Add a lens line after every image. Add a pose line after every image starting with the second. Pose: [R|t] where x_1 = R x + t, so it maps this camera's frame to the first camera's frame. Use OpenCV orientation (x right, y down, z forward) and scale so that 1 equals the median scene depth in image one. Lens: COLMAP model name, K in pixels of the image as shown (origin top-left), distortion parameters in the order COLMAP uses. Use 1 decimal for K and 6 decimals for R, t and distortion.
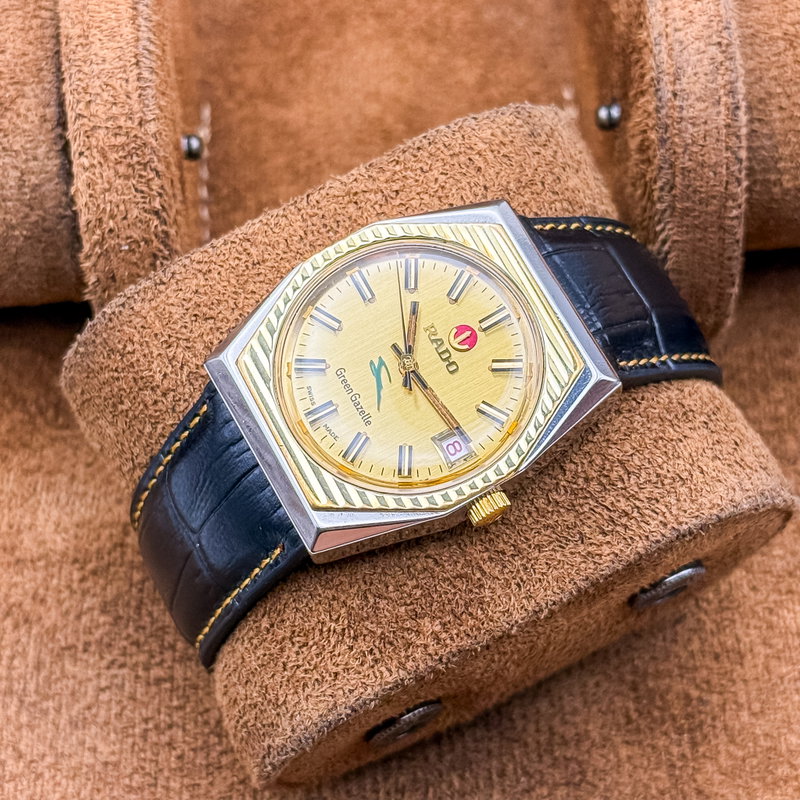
lens RADIAL K [[1984.3, 0, 378.2], [0, 1984.3, 402.2], [0, 0, 1]] dist [0.027470, 0.087205]
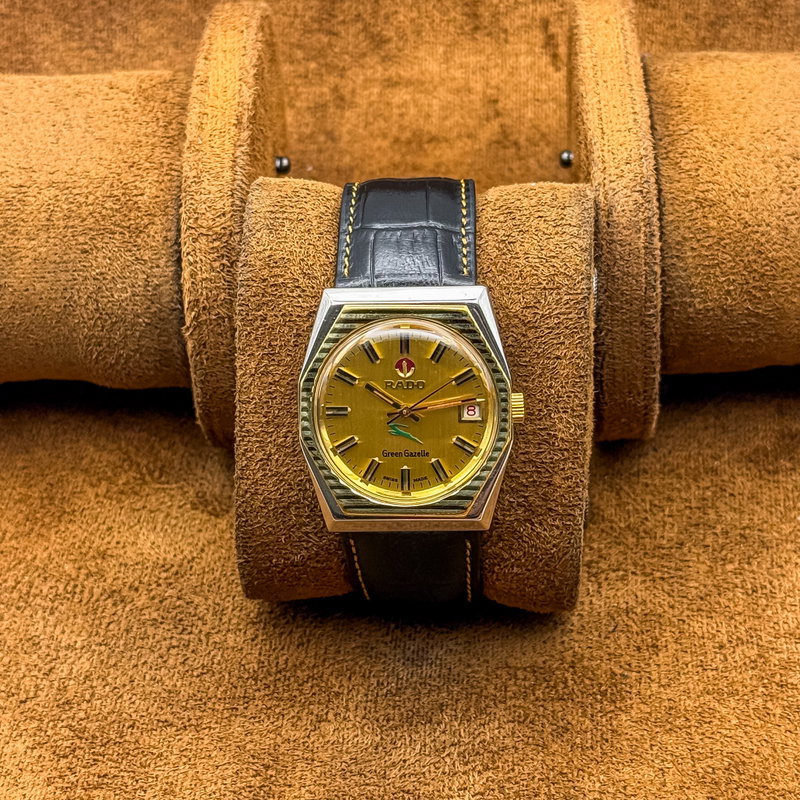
lens RADIAL K [[1984.3, 0, 378.2], [0, 1984.3, 402.2], [0, 0, 1]] dist [0.027470, 0.087205]
pose [[0.994942, 0.036984, -0.093391, 0.118338], [-0.059259, 0.966835, -0.248432, 0.312075], [0.081106, 0.252710, 0.964137, -0.321583]]
